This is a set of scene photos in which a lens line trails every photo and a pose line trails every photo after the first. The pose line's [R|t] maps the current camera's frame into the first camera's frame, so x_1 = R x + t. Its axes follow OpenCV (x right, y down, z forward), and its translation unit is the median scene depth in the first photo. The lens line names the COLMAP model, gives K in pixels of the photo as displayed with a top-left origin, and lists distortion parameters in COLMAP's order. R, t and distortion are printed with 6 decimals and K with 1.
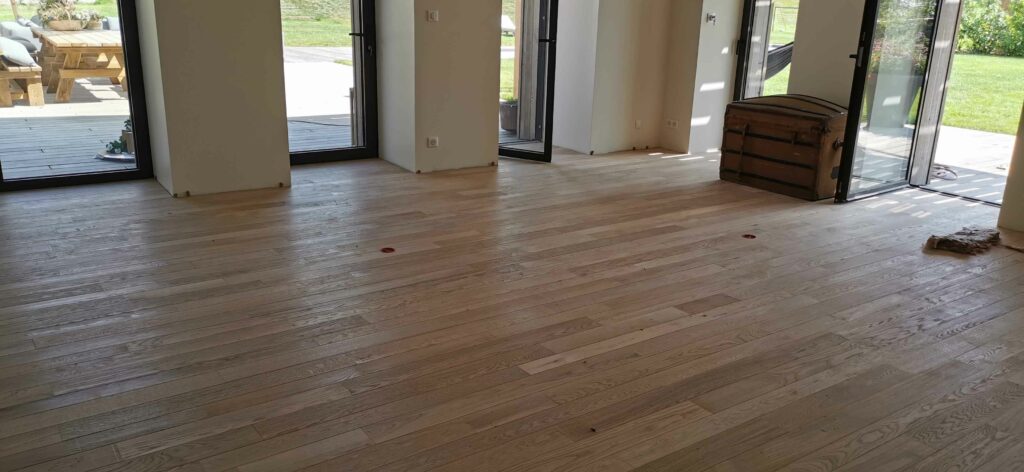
lens RADIAL K [[782.3, 0, 511.9], [0, 782.3, 239.0], [0, 0, 1]] dist [0.068815, -0.066553]
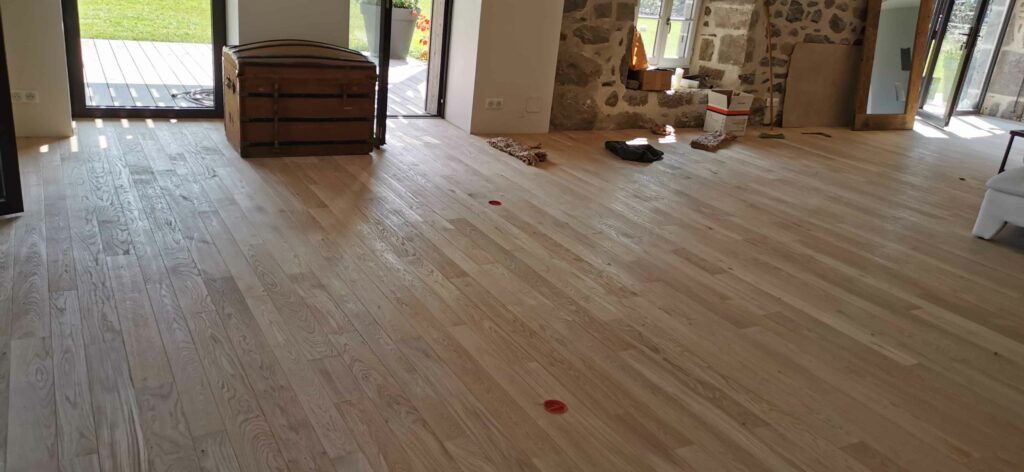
lens RADIAL K [[782.3, 0, 511.9], [0, 782.3, 239.0], [0, 0, 1]] dist [0.068815, -0.066553]
pose [[0.106818, -0.359989, 0.926821, -0.658660], [0.190765, 0.922257, 0.336230, -0.306234], [-0.975807, 0.140890, 0.167187, 0.888032]]
